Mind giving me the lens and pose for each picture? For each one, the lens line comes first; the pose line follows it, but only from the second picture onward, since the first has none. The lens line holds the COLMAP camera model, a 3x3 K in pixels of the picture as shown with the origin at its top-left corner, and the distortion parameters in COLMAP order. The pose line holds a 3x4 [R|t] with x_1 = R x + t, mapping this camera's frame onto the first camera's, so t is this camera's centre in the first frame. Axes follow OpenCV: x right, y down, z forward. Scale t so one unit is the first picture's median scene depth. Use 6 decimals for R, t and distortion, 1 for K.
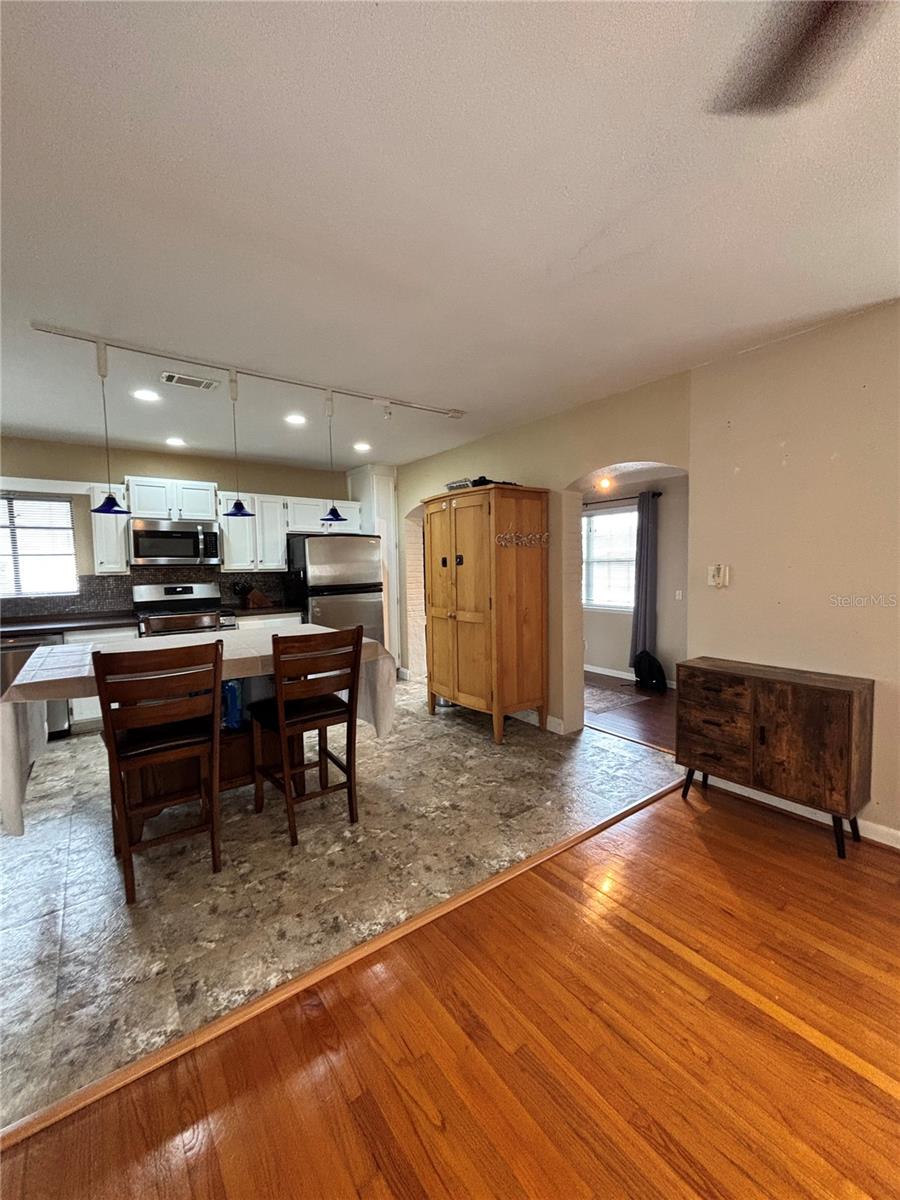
lens RADIAL K [[489.8, 0, 453.9], [0, 489.8, 595.4], [0, 0, 1]] dist [-0.004097, -0.000386]
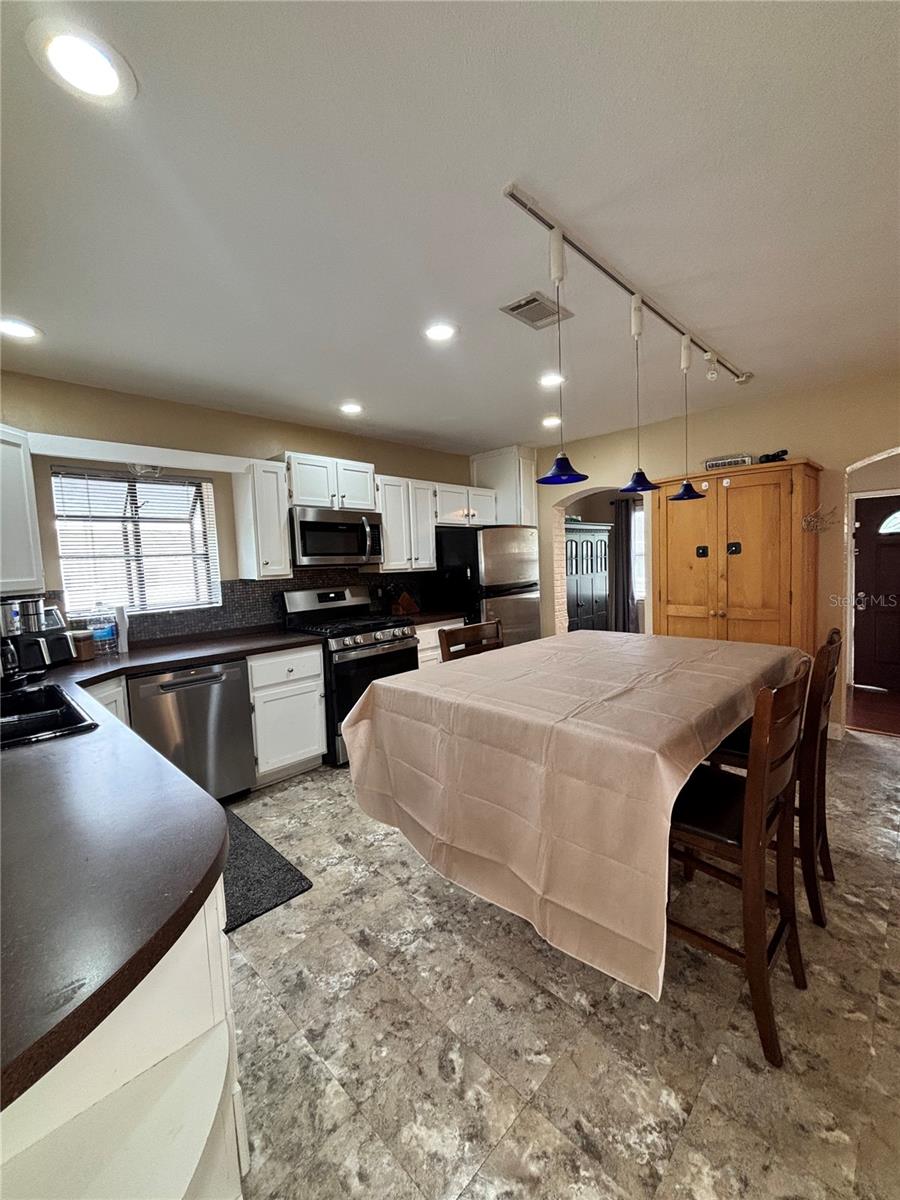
lens RADIAL K [[489.8, 0, 452.3], [0, 489.8, 596.8], [0, 0, 1]] dist [-0.004097, -0.000386]
pose [[0.988749, -0.034989, 0.145438, -0.516347], [0.034890, 0.999386, 0.003235, -0.006143], [-0.145462, 0.001876, 0.989362, 0.184796]]
